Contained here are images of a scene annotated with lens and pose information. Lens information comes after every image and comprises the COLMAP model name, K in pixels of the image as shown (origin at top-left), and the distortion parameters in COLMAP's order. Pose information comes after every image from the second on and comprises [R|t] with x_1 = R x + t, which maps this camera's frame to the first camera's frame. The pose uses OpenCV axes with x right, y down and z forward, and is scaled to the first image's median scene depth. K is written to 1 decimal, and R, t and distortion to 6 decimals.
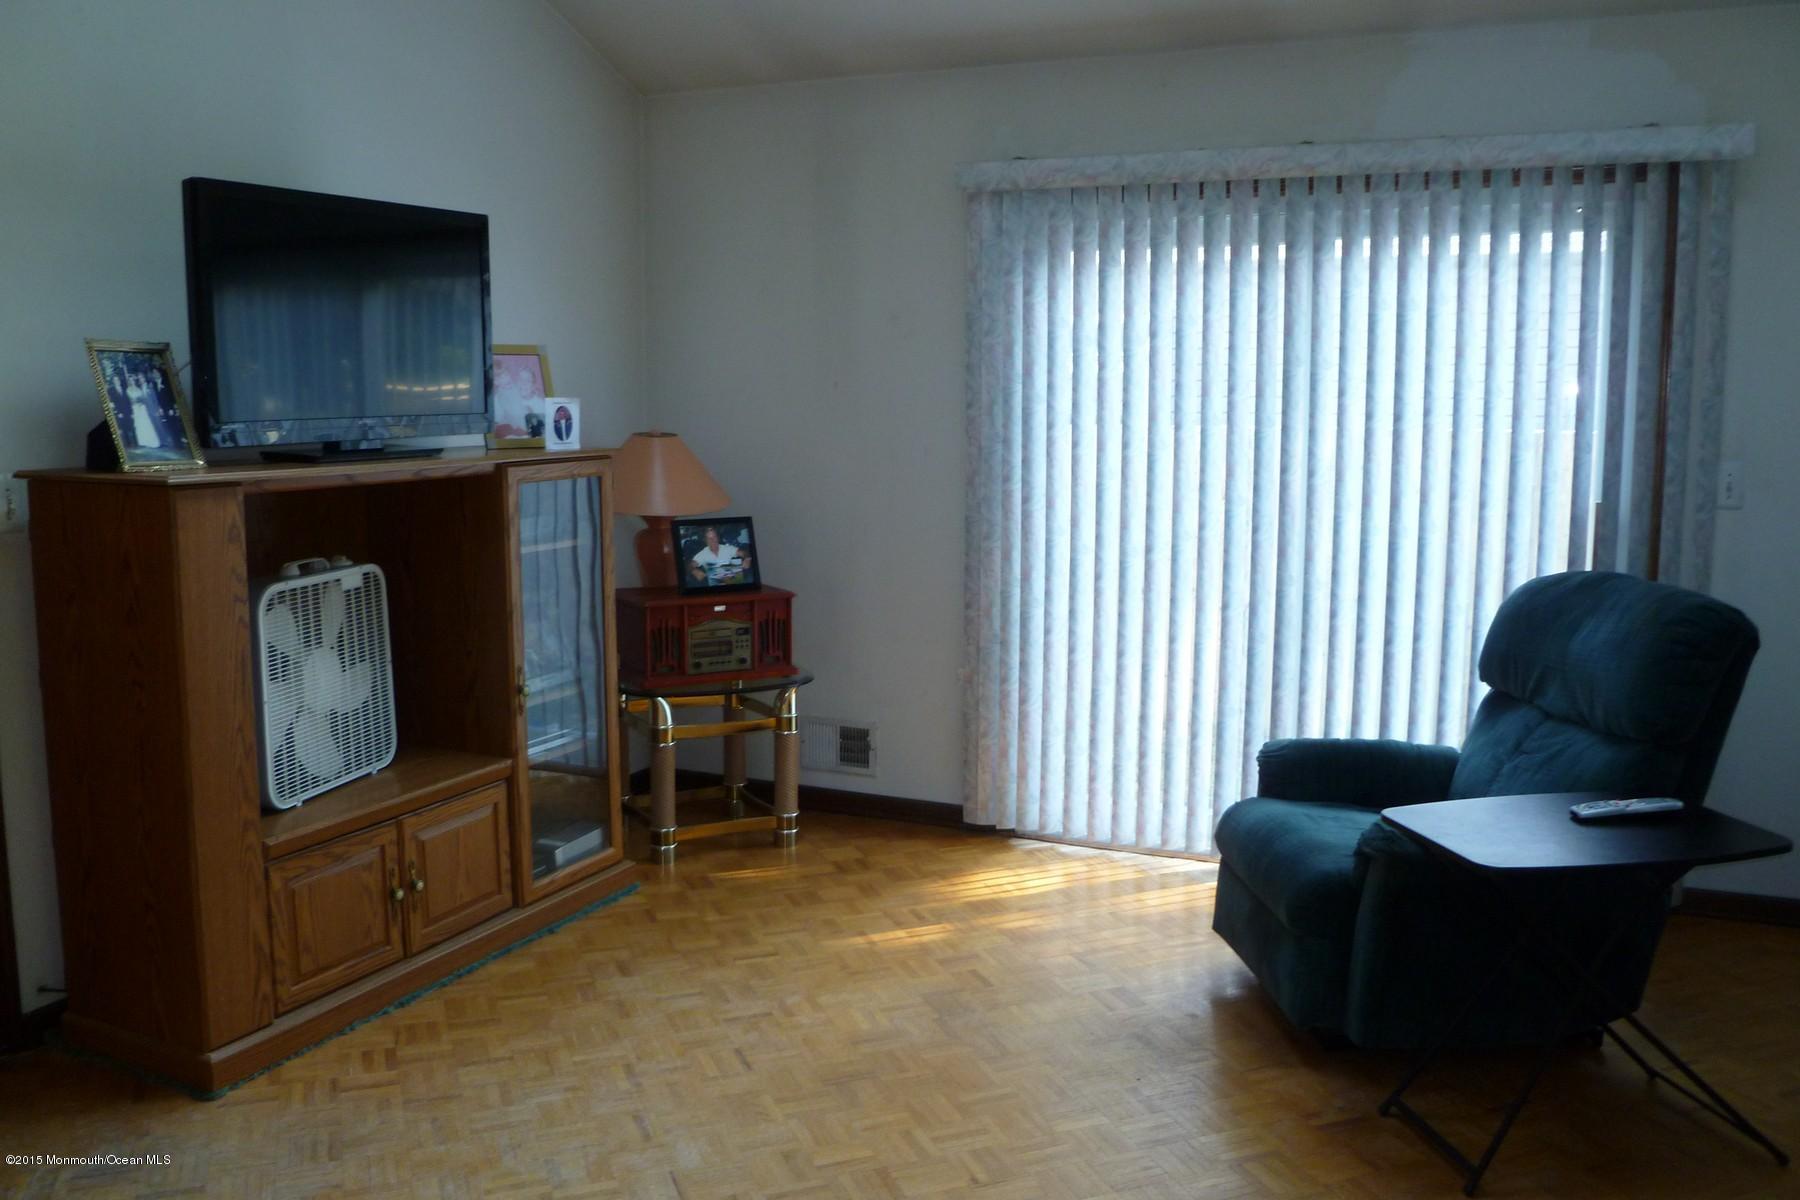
lens RADIAL K [[1570.5, 0, 899.7], [0, 1570.5, 578.6], [0, 0, 1]] dist [-0.048430, 0.006272]
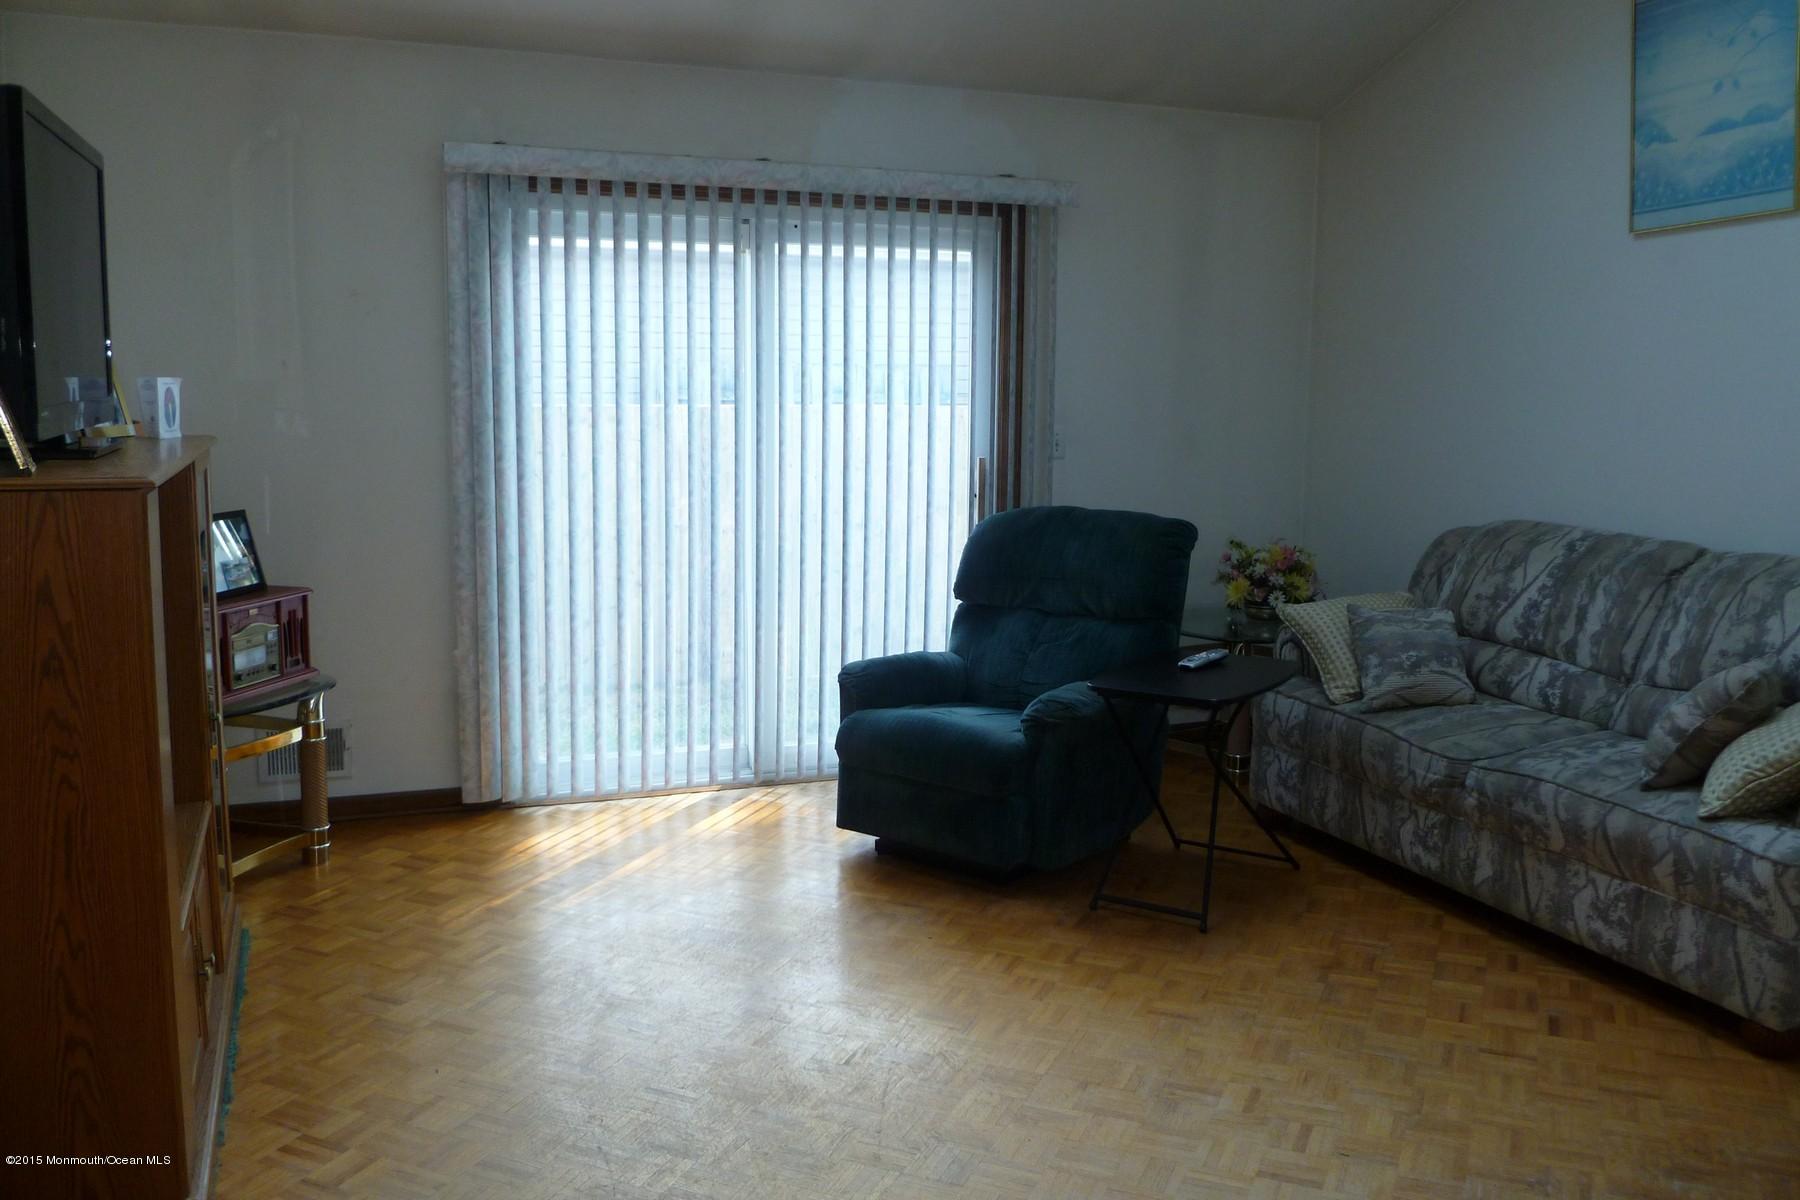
lens RADIAL K [[1535.3, 0, 900.0], [0, 1535.3, 600.0], [0, 0, 1]] dist [-0.122558, 0.002247]
pose [[0.676466, -0.099319, 0.729746, -0.489894], [0.080946, 0.994889, 0.060369, -0.010405], [-0.732012, 0.018232, 0.681047, 0.143391]]
